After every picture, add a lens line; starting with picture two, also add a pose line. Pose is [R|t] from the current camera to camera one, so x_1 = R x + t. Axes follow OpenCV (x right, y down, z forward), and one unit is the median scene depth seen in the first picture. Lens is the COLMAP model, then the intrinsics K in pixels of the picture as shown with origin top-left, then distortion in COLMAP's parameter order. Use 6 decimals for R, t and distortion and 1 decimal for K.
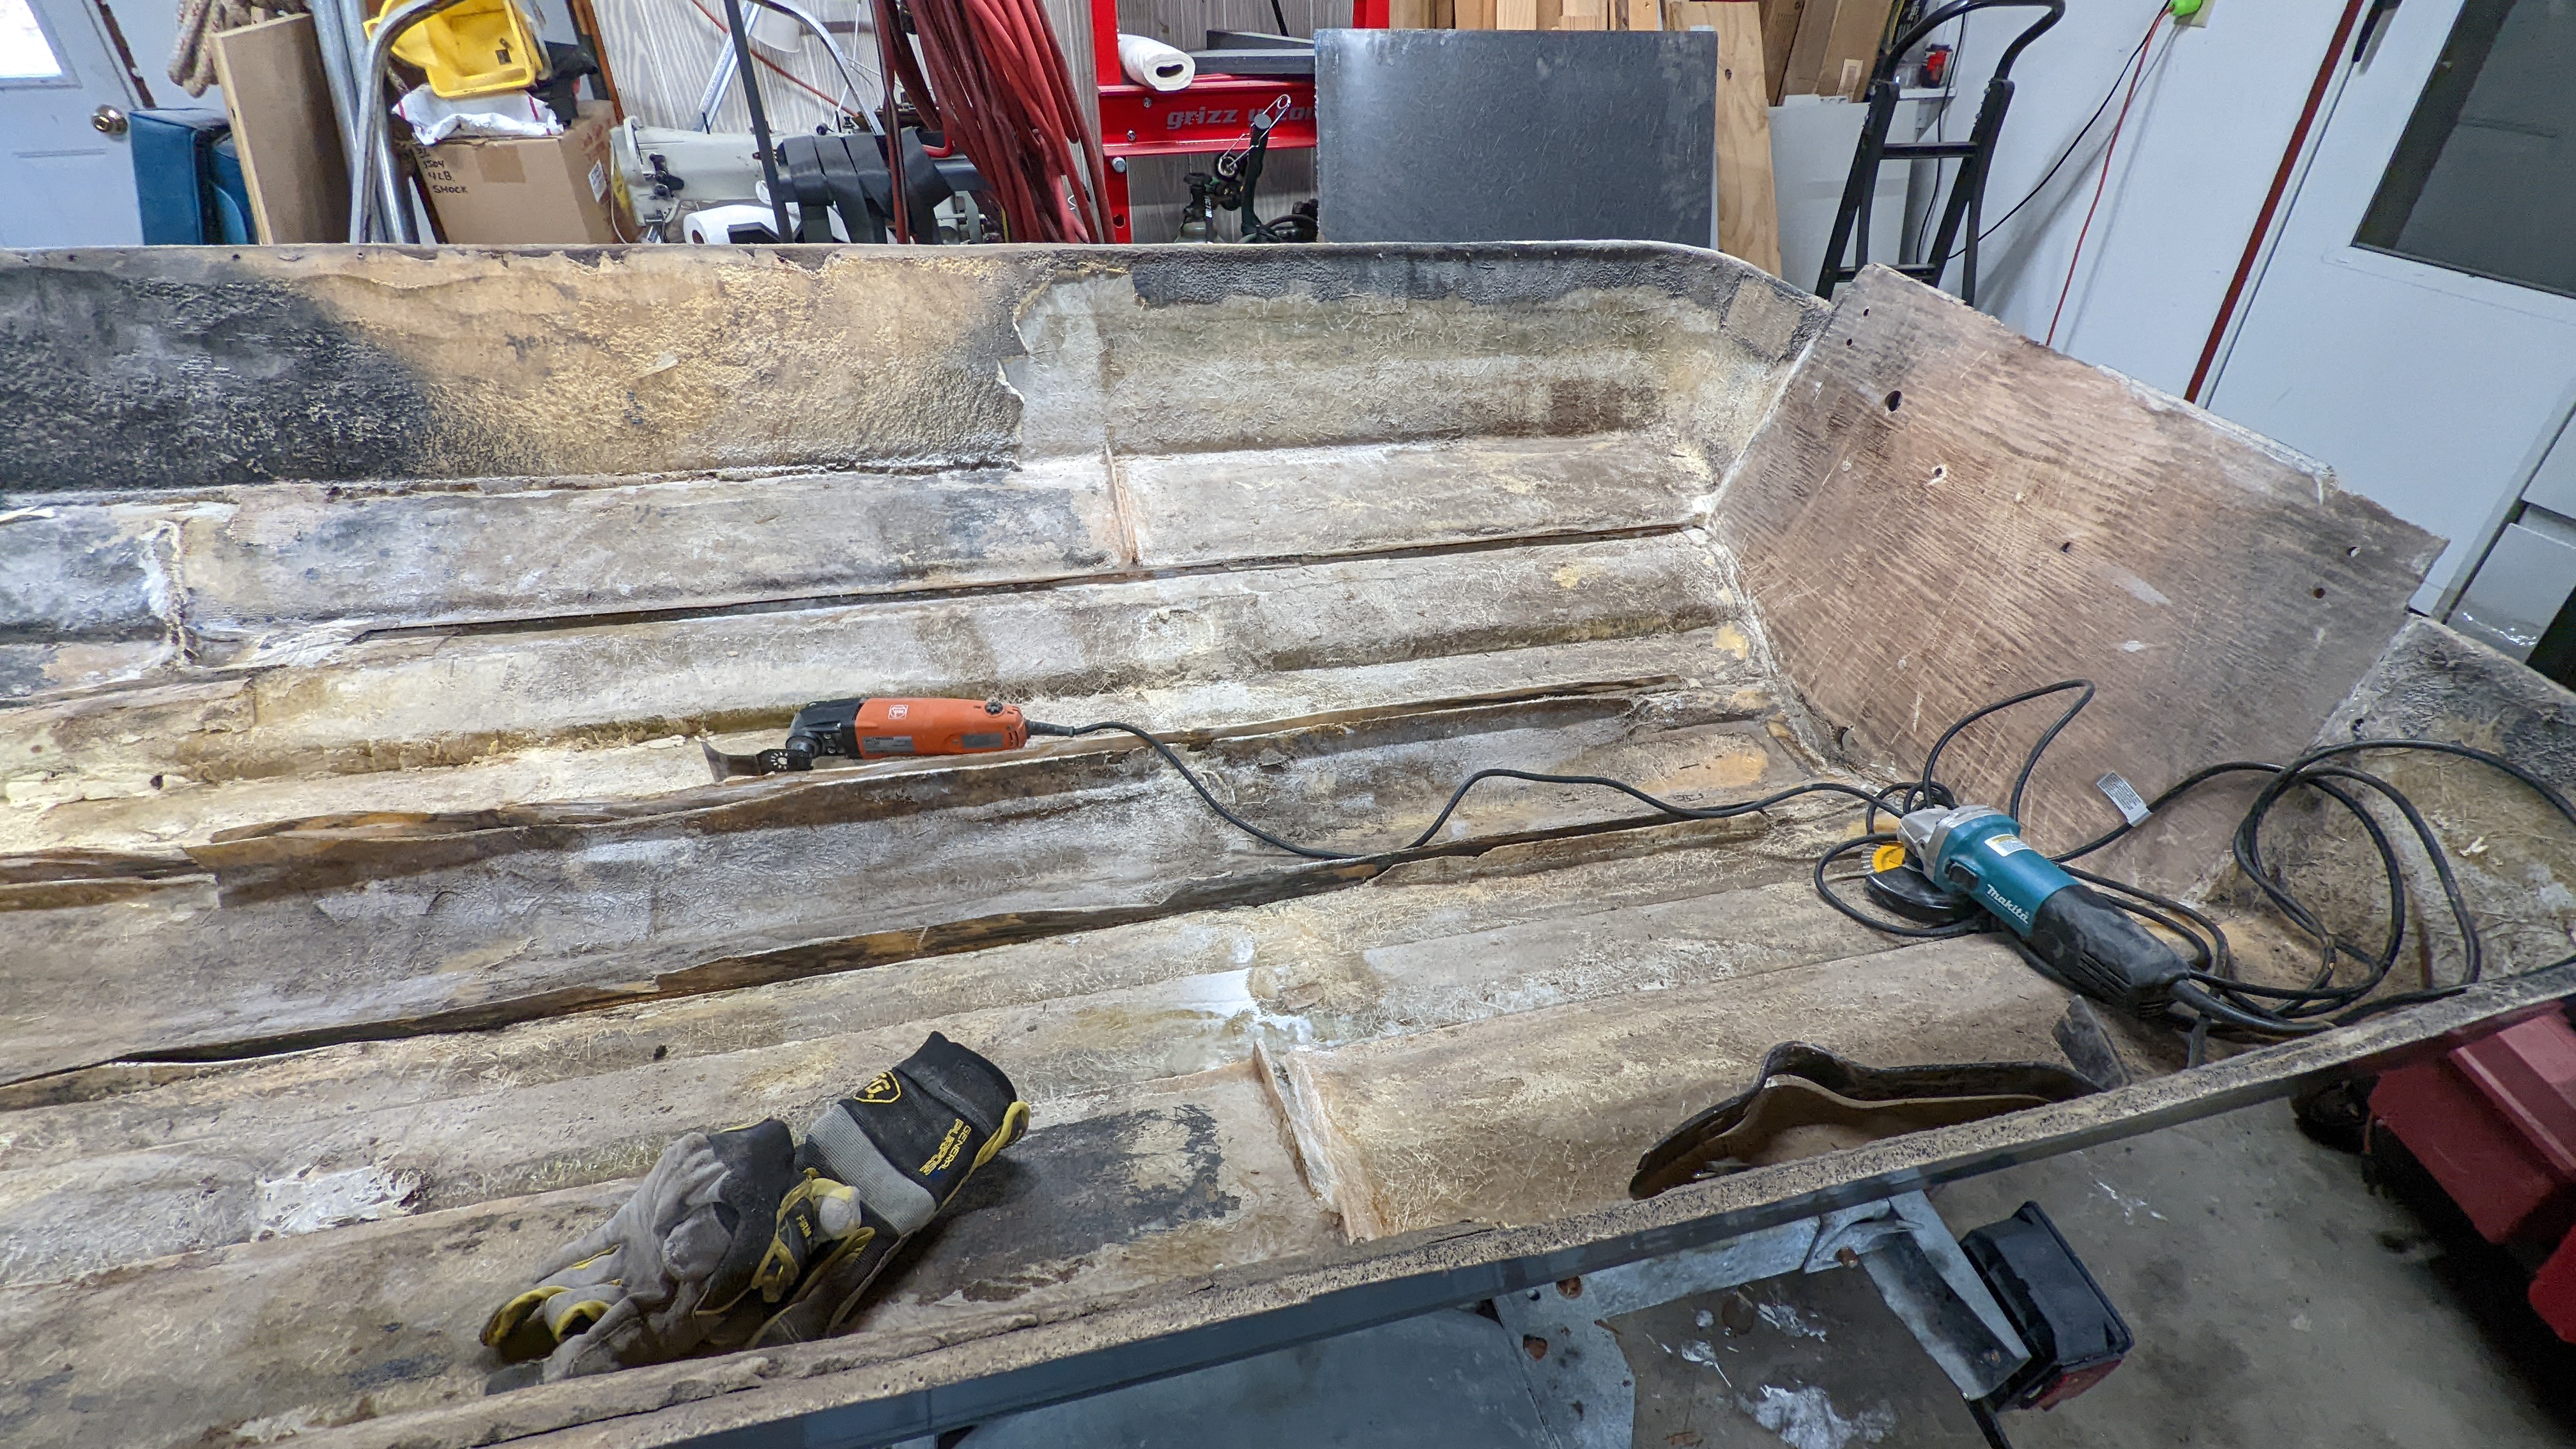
lens RADIAL K [[1176.7, 0, 1288.0], [0, 1176.7, 724.5], [0, 0, 1]] dist [-0.022281, 0.008848]
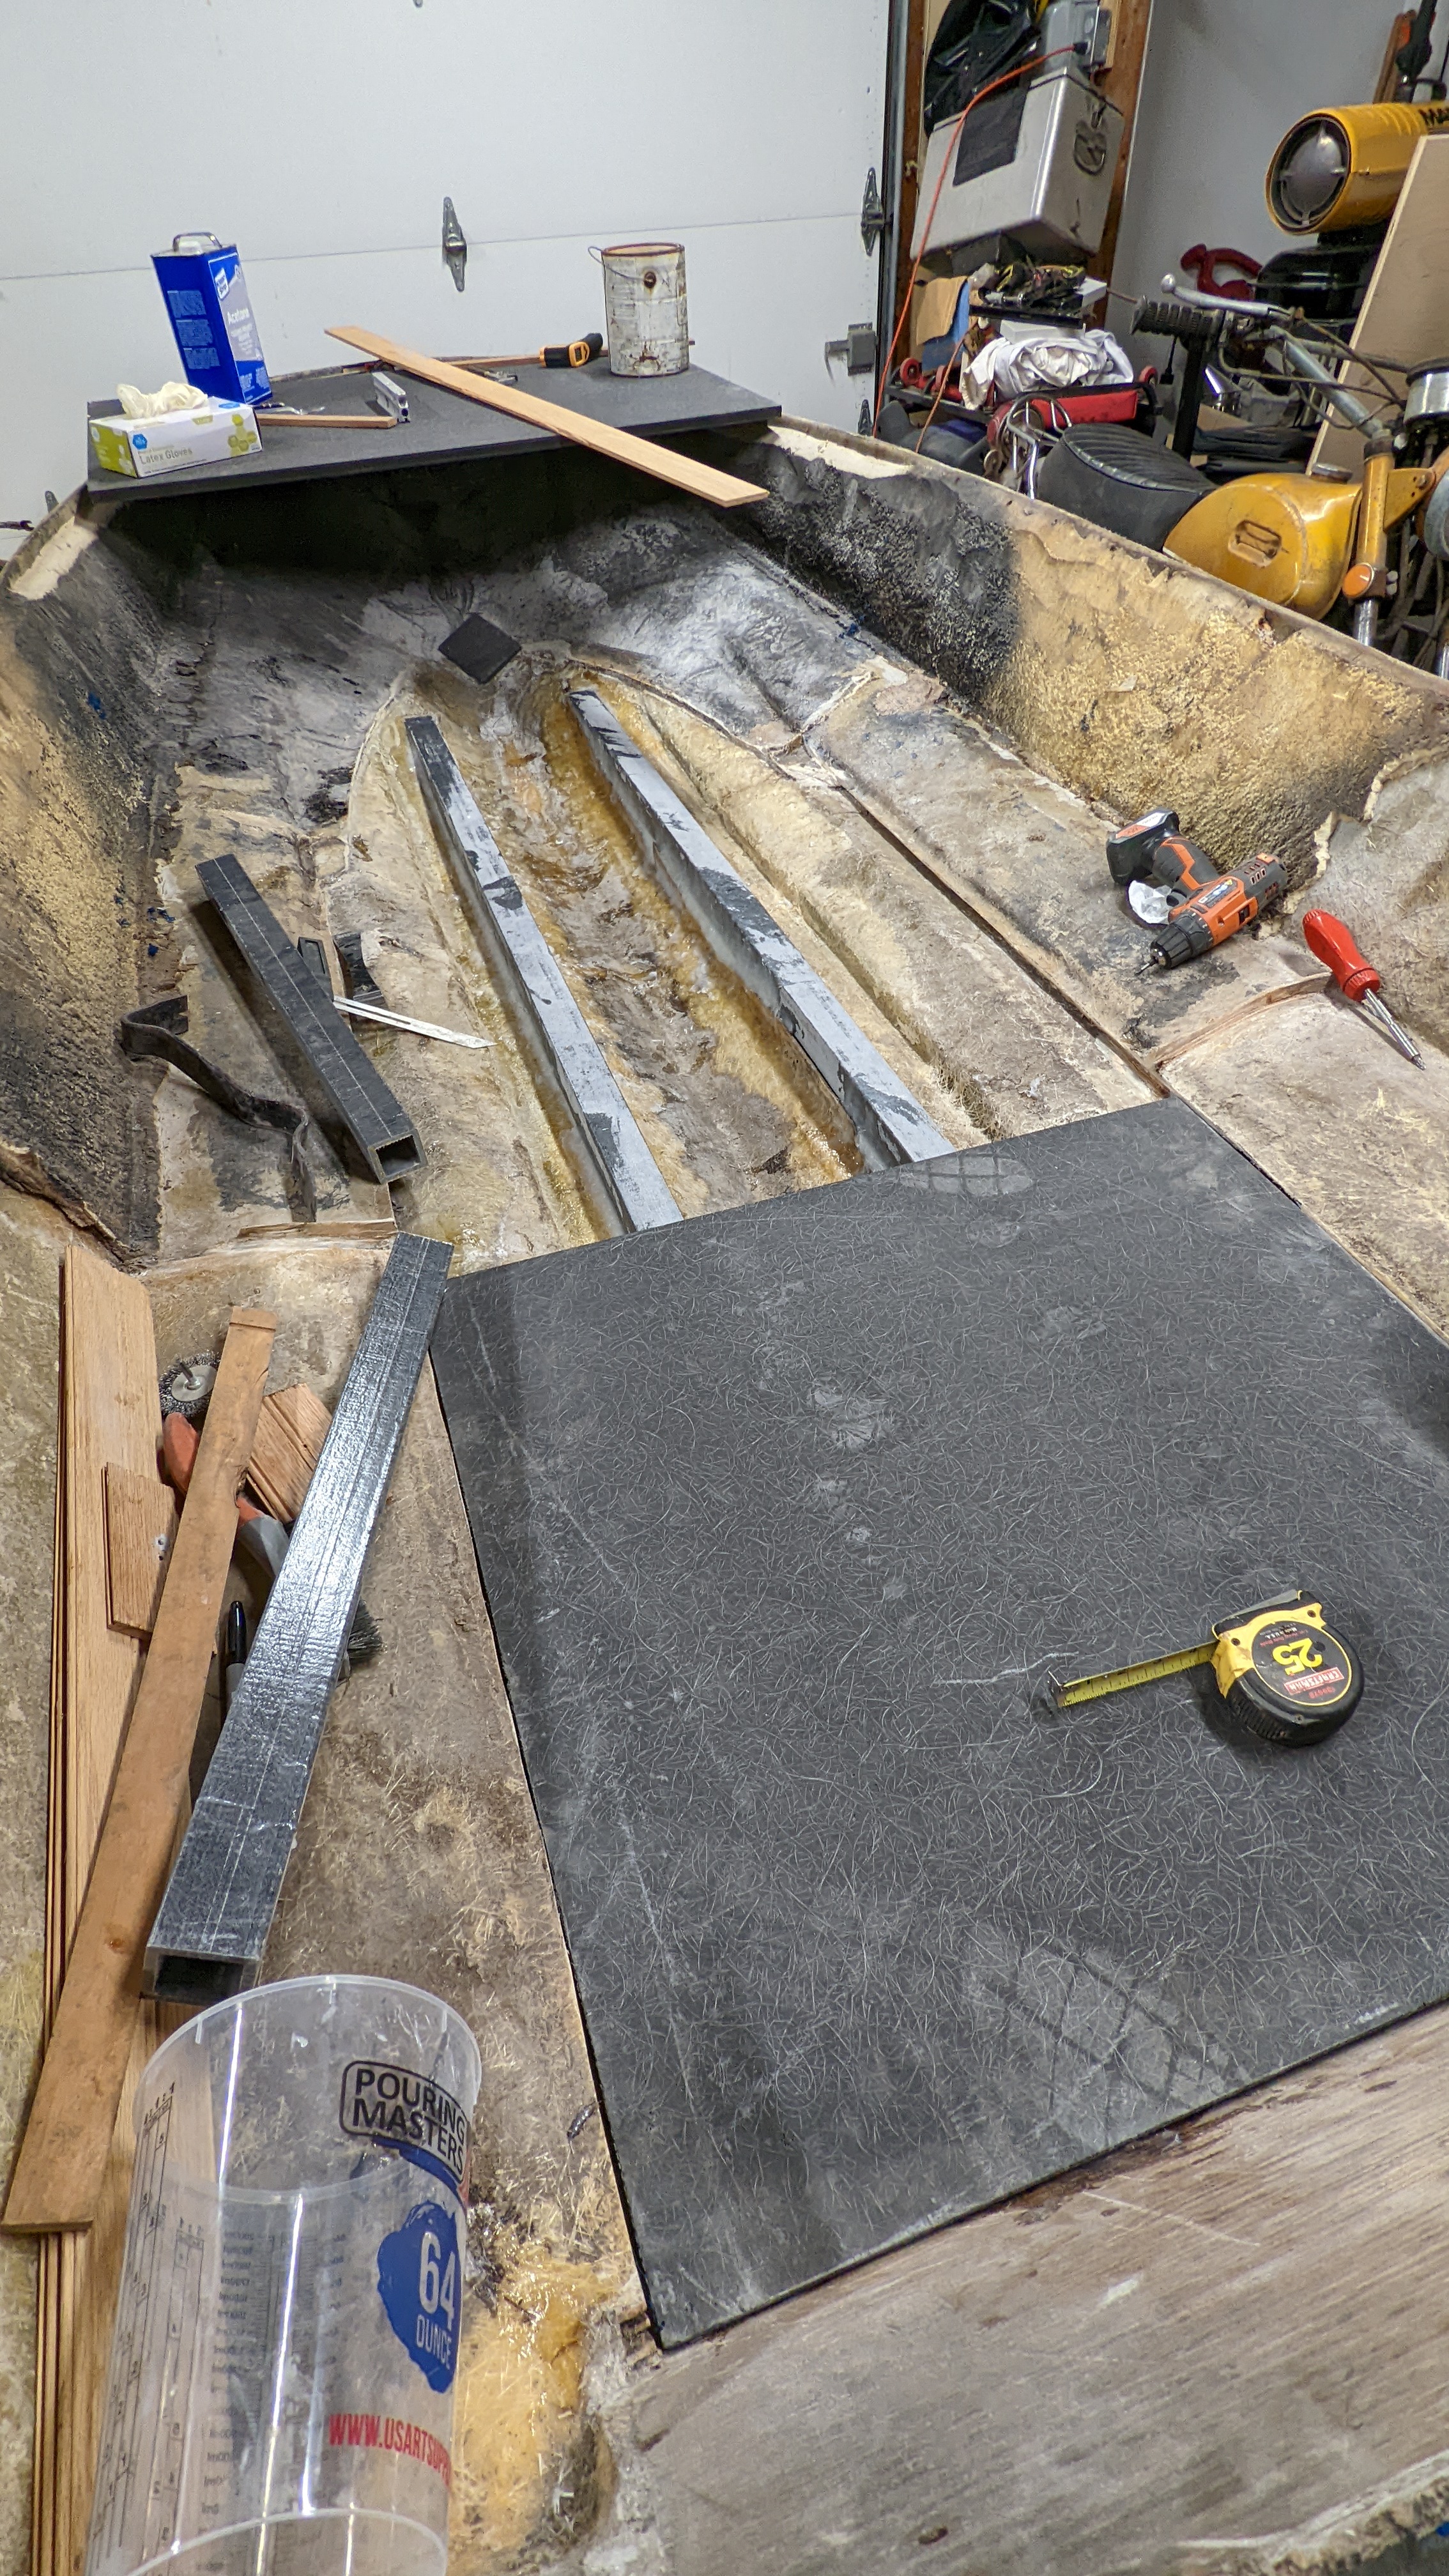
lens RADIAL K [[1176.7, 0, 733.7], [0, 1176.7, 1304.8], [0, 0, 1]] dist [-0.022281, 0.008848]
pose [[0.076899, 0.672180, -0.736383, 0.631998], [-0.536896, 0.650260, 0.537499, -0.342743], [0.840136, 0.354028, 0.410896, 0.495803]]
